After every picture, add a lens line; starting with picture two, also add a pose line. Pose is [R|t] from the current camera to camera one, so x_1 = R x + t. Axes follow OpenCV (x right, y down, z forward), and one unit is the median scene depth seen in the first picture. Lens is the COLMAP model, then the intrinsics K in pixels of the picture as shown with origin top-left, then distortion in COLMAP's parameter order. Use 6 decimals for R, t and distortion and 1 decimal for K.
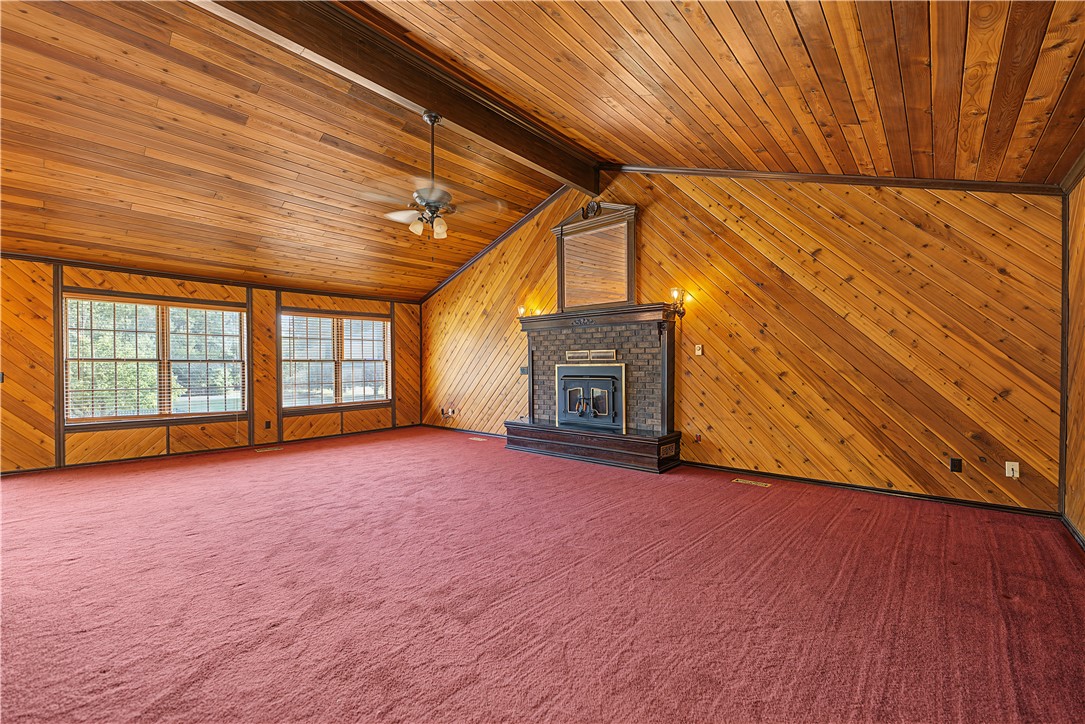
lens RADIAL K [[457.3, 0, 537.9], [0, 457.3, 369.6], [0, 0, 1]] dist [0.001265, 0.000604]
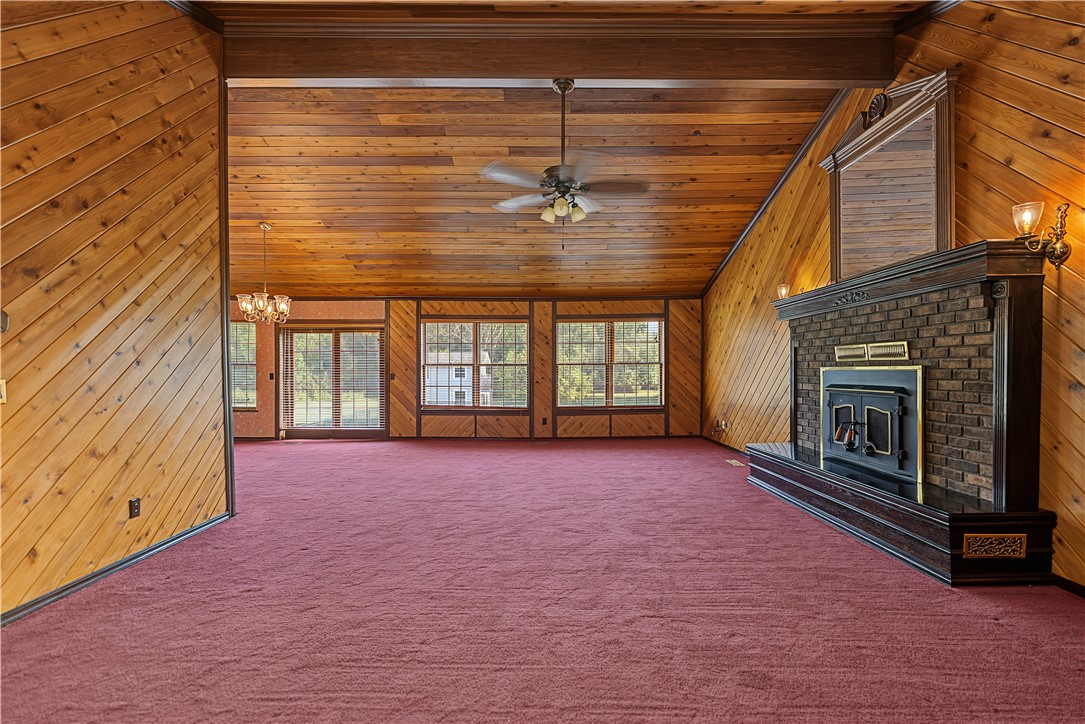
lens RADIAL K [[457.3, 0, 535.7], [0, 457.3, 371.6], [0, 0, 1]] dist [0.001265, 0.000604]
pose [[0.665209, 0.005317, -0.746638, 0.286677], [-0.006377, 0.999979, 0.001440, -0.003833], [0.746630, 0.003804, 0.665228, 0.281373]]
